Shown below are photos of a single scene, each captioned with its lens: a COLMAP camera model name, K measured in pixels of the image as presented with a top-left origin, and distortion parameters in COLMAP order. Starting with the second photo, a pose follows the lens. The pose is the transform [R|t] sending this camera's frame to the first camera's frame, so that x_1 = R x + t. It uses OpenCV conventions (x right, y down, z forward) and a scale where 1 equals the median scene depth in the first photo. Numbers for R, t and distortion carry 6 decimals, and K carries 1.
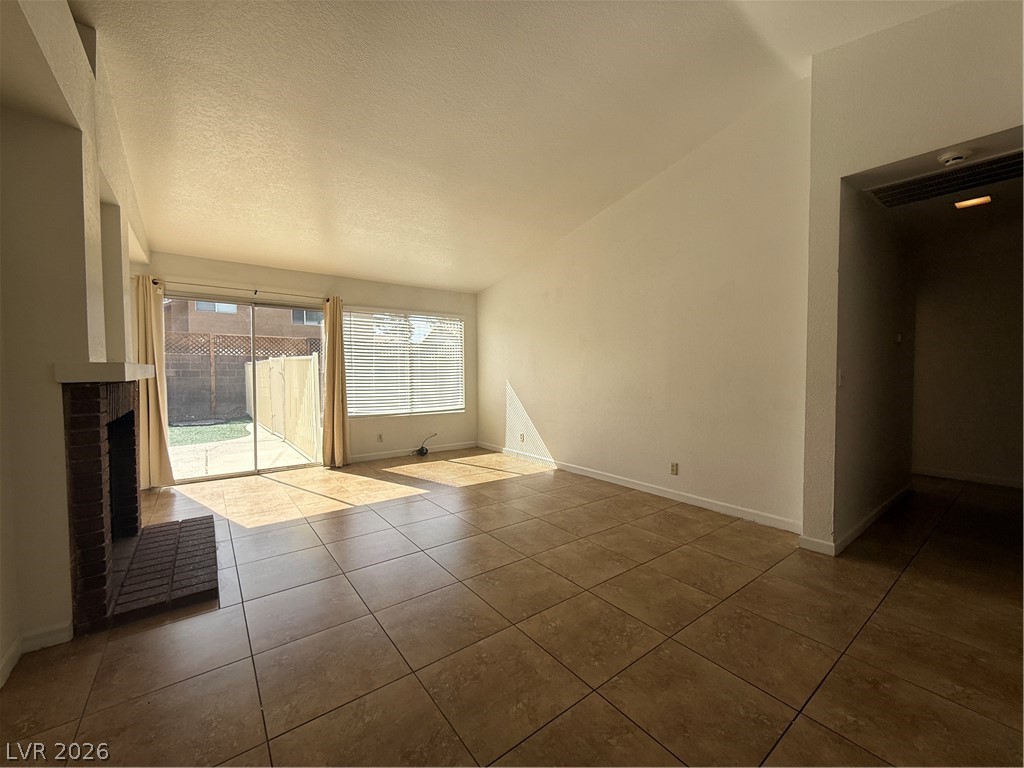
lens RADIAL K [[409.4, 0, 513.5], [0, 409.4, 384.6], [0, 0, 1]] dist [0.000004, 0.000069]
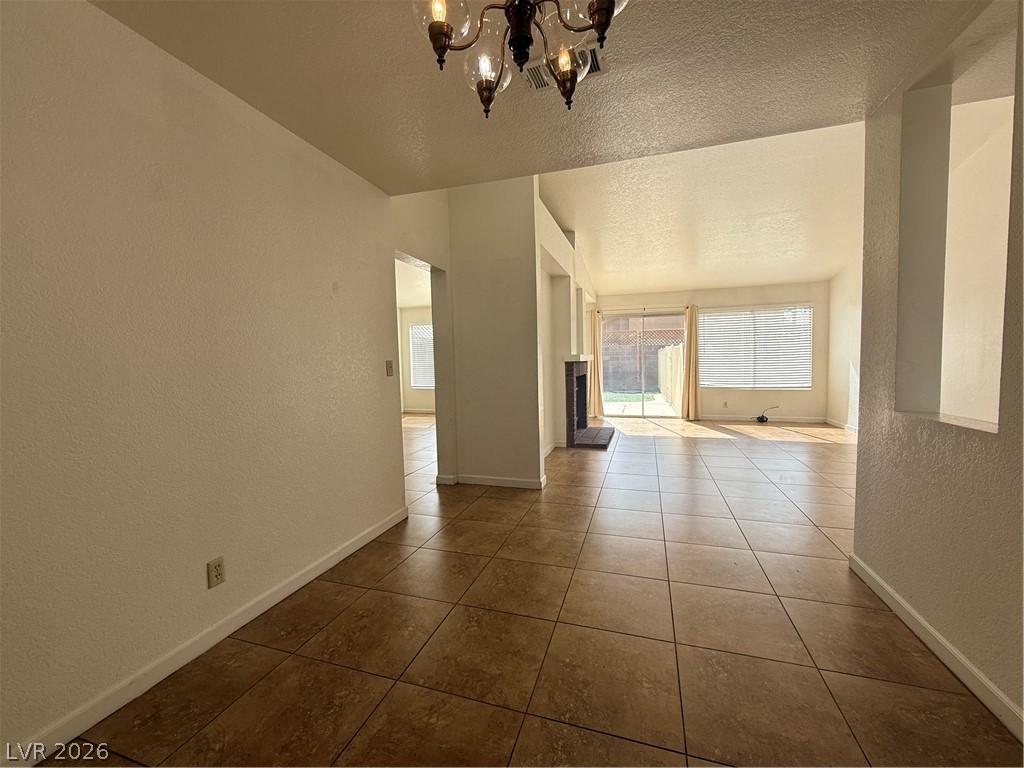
lens RADIAL K [[409.4, 0, 513.5], [0, 409.4, 384.6], [0, 0, 1]] dist [0.000004, 0.000069]
pose [[0.571256, 0.038594, -0.819864, 0.504062], [-0.007202, 0.999091, 0.042013, 0.017394], [0.820741, -0.018096, 0.571014, -0.450300]]
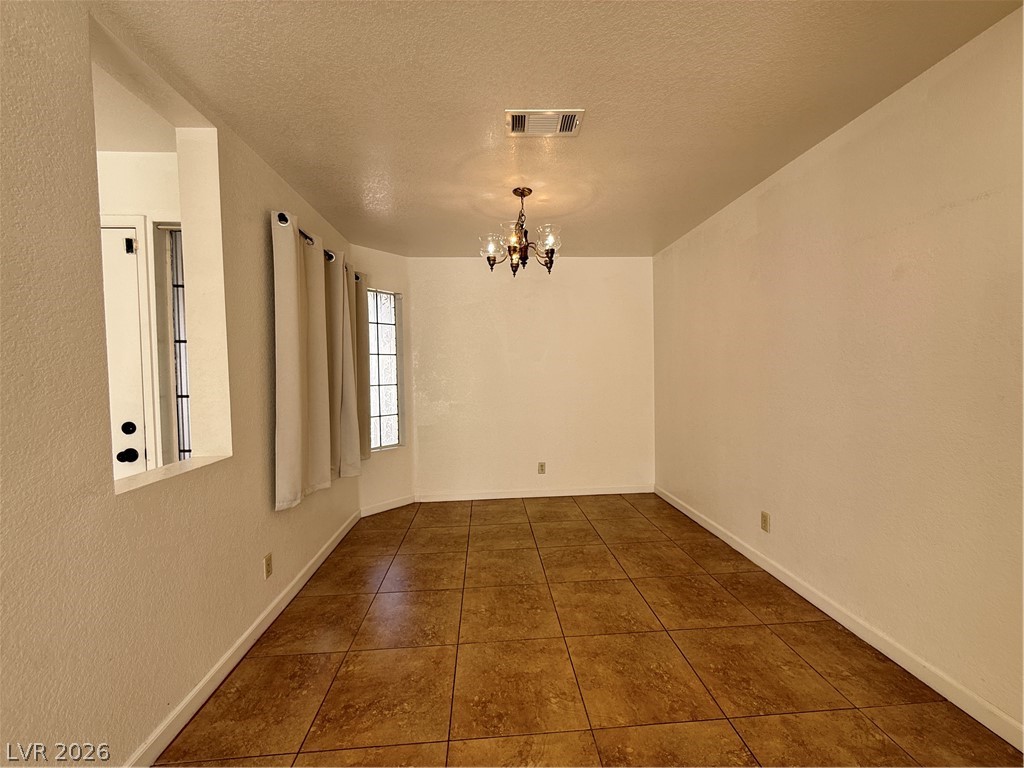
lens RADIAL K [[409.4, 0, 513.5], [0, 409.4, 384.6], [0, 0, 1]] dist [0.000004, 0.000069]
pose [[-0.836439, -0.000735, 0.548060, -0.034658], [0.037925, 0.997524, 0.059217, -0.024222], [-0.546747, 0.070317, -0.834340, 0.242339]]
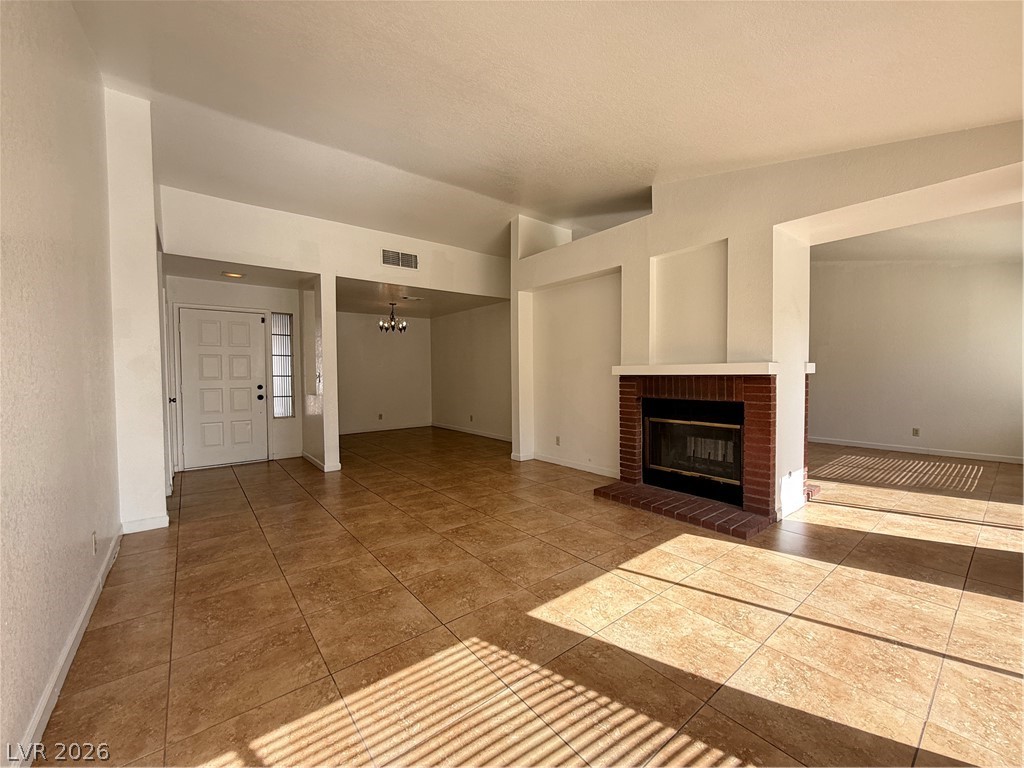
lens RADIAL K [[409.4, 0, 513.5], [0, 409.4, 384.6], [0, 0, 1]] dist [0.000004, 0.000069]
pose [[-0.999742, 0.010883, -0.019955, -0.174740], [0.009589, 0.997915, 0.063827, -0.045749], [0.020607, 0.063619, -0.997761, 1.447765]]
